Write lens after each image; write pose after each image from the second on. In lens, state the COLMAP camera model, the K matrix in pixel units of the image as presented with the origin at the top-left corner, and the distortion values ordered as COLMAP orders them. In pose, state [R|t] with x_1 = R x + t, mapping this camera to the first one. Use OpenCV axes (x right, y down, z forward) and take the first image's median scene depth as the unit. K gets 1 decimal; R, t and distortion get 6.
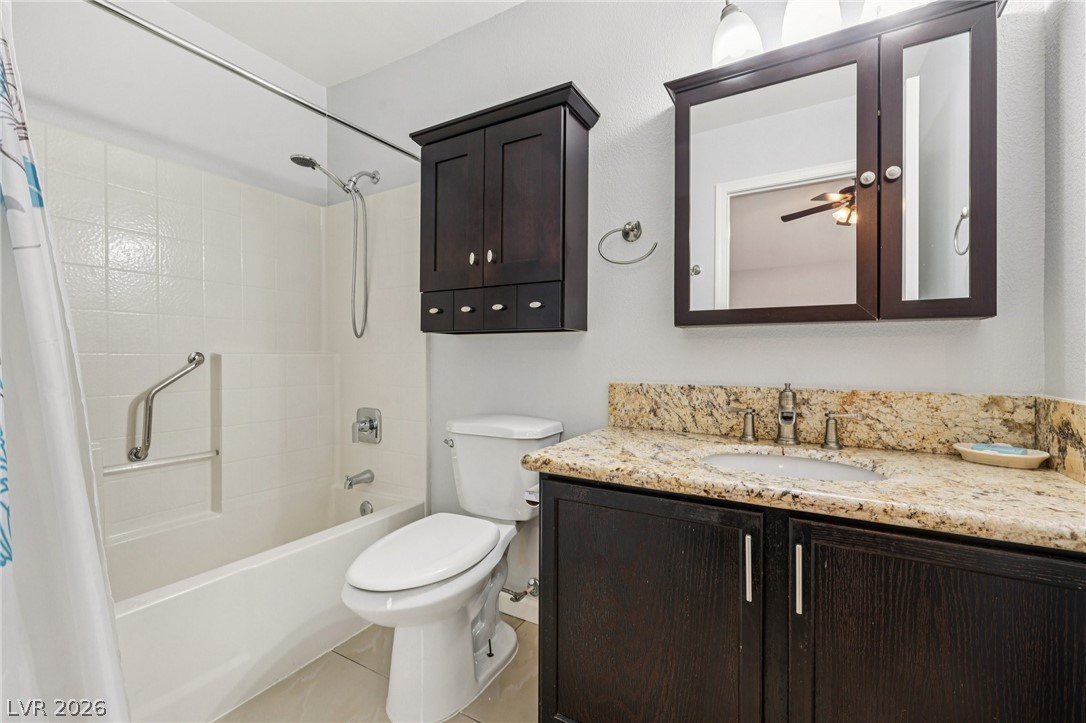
lens RADIAL K [[452.1, 0, 547.3], [0, 452.1, 362.7], [0, 0, 1]] dist [-0.005999, 0.000157]
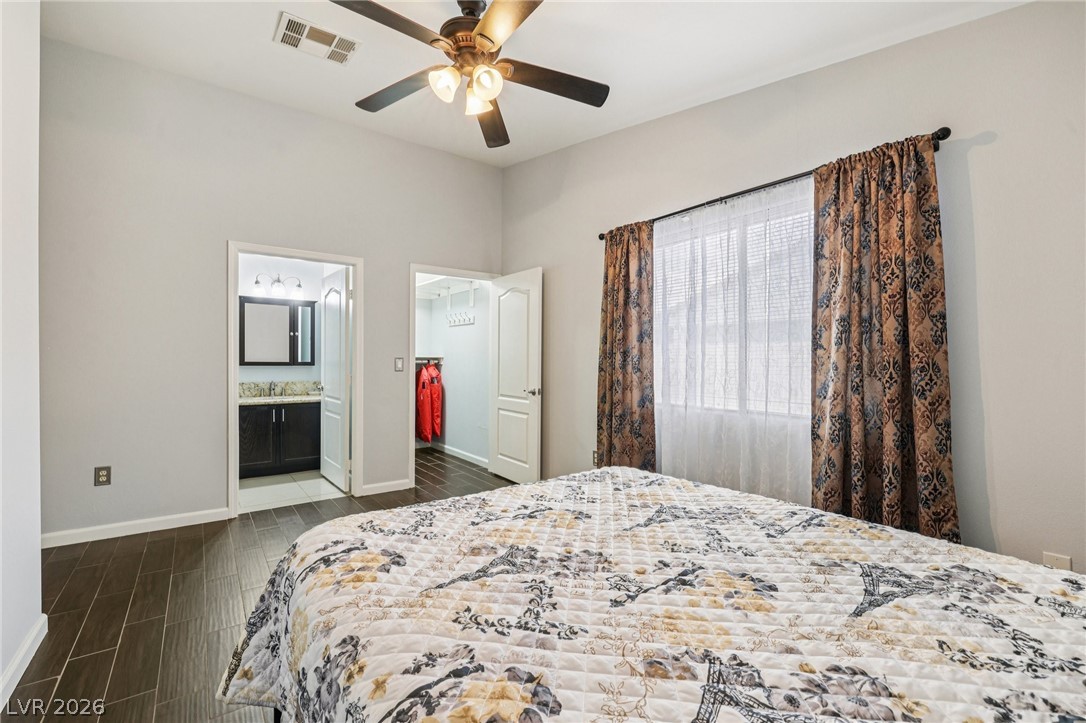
lens RADIAL K [[452.1, 0, 544.2], [0, 452.1, 360.0], [0, 0, 1]] dist [-0.005999, 0.000157]
pose [[0.386166, -0.001572, 0.922428, -2.394186], [0.000984, 0.999999, 0.001292, -0.153763], [-0.922429, 0.000409, 0.386167, -2.975833]]
